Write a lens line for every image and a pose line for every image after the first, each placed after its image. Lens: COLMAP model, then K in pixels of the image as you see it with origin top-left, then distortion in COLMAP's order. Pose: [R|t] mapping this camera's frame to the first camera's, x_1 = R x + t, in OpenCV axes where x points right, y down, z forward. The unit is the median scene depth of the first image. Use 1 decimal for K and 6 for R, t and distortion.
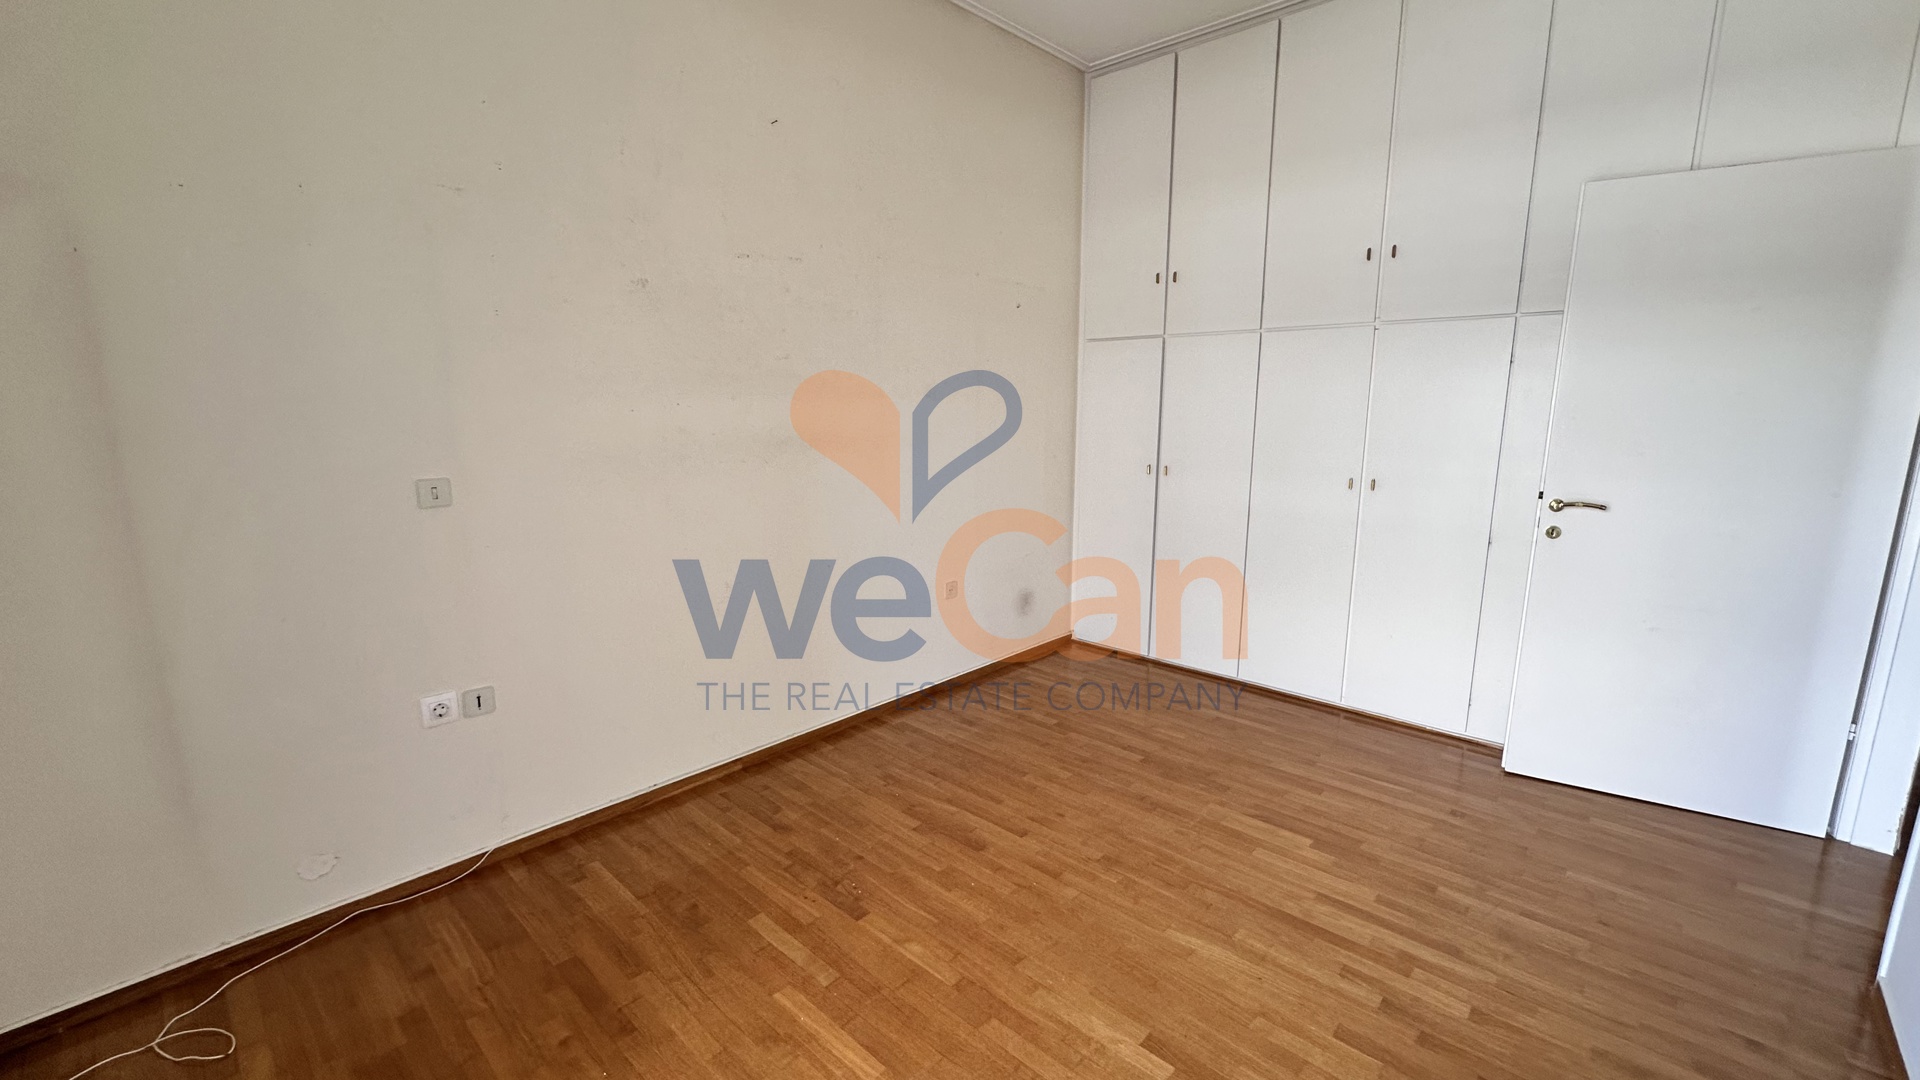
lens RADIAL K [[769.1, 0, 964.2], [0, 769.1, 542.2], [0, 0, 1]] dist [-0.008767, 0.001937]
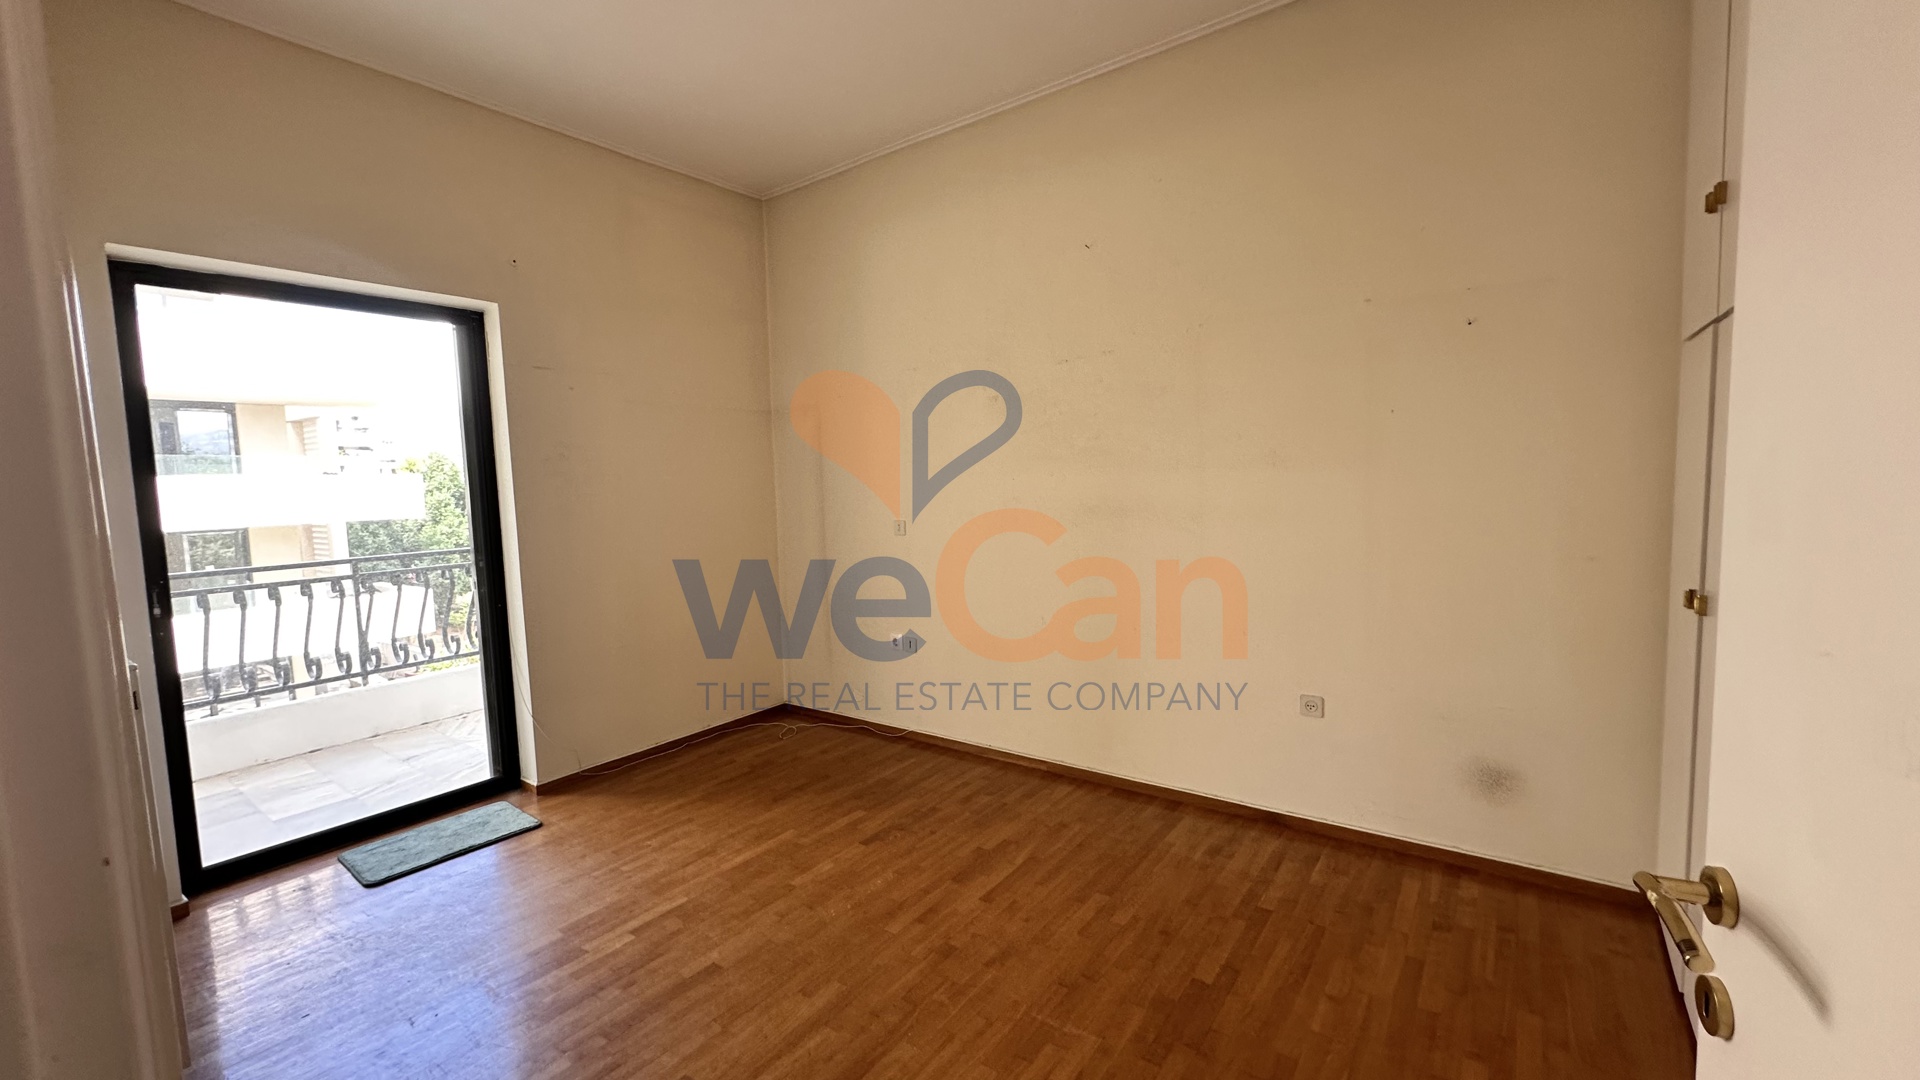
lens RADIAL K [[769.1, 0, 960.0], [0, 769.1, 531.2], [0, 0, 1]] dist [-0.008767, 0.001937]
pose [[0.111915, 0.063893, -0.991662, 1.148312], [-0.150801, 0.987465, 0.046604, -0.155491], [0.982209, 0.144328, 0.120147, 0.853828]]
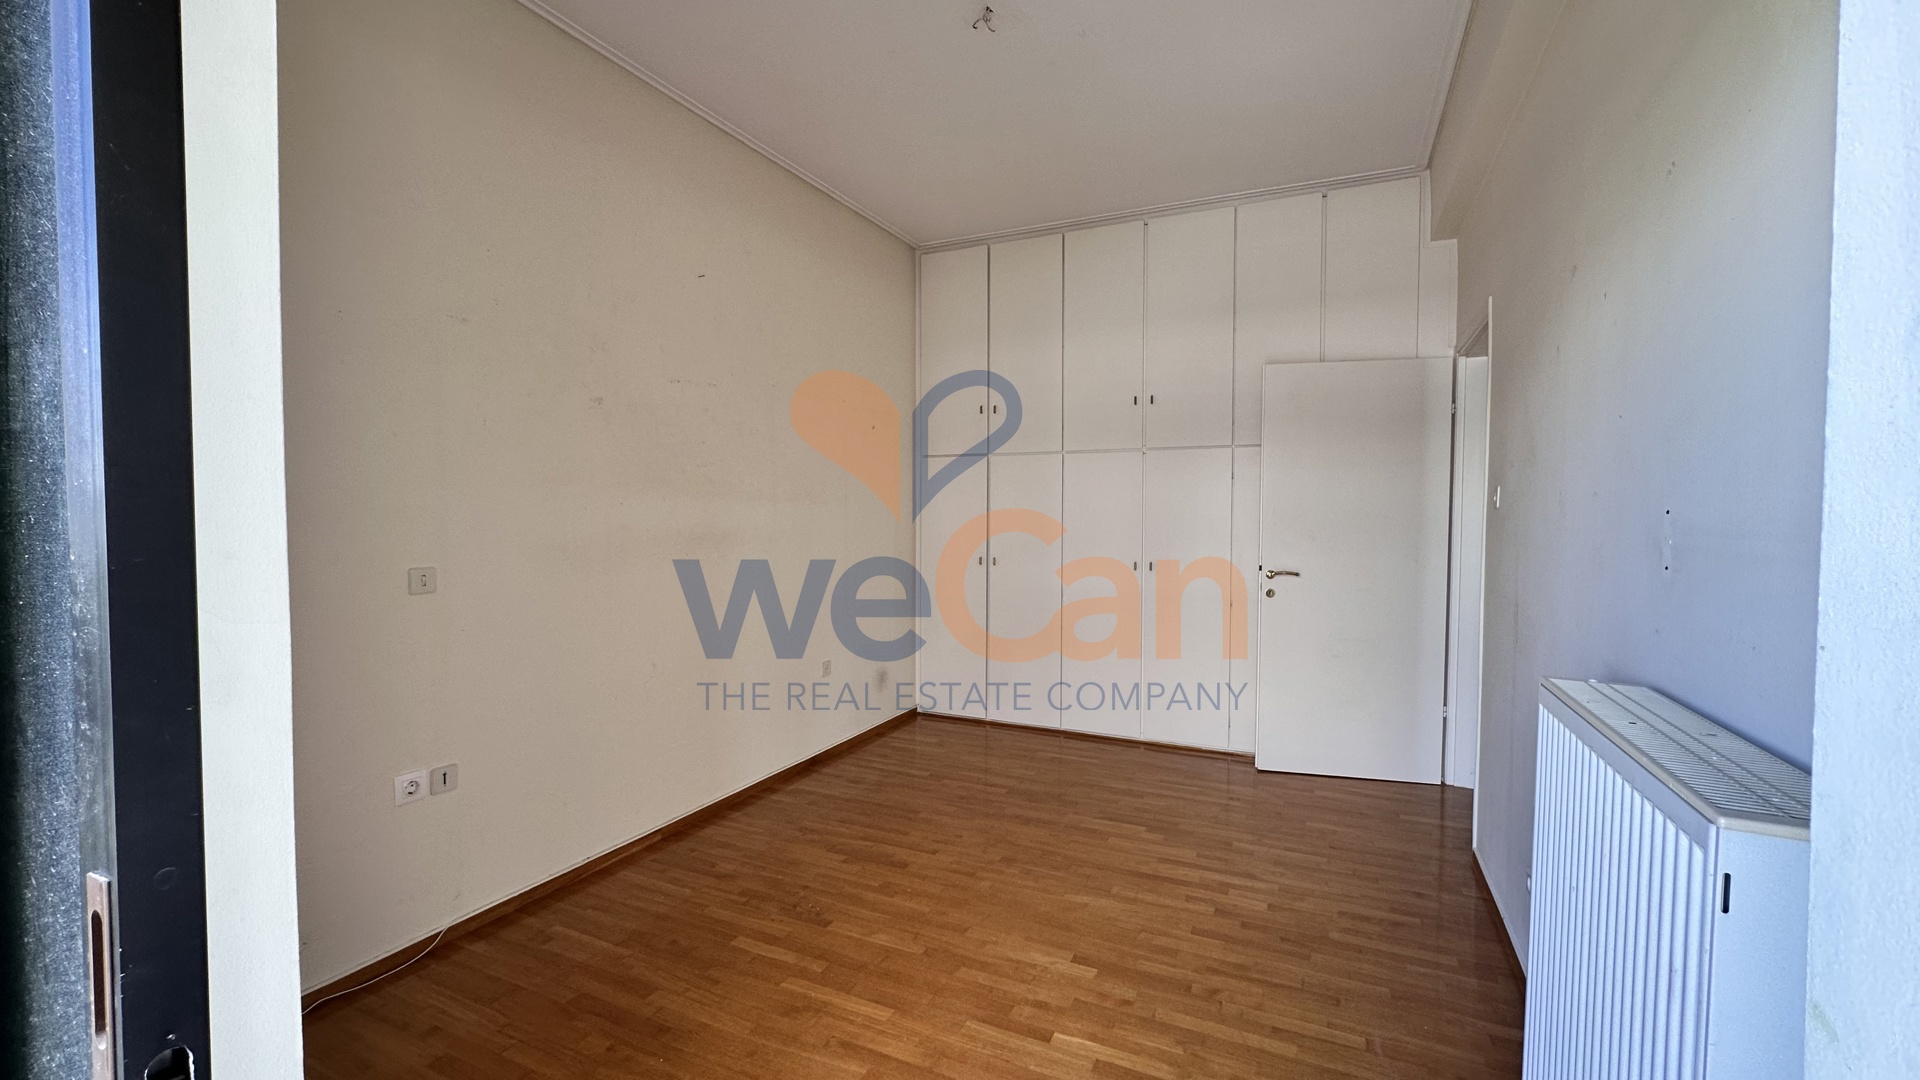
lens RADIAL K [[769.1, 0, 963.6], [0, 769.1, 541.3], [0, 0, 1]] dist [-0.008767, 0.001937]
pose [[0.953324, -0.011145, 0.301745, -0.264502], [0.053785, 0.989605, -0.133377, 0.062917], [-0.297121, 0.143381, 0.944013, -0.255498]]
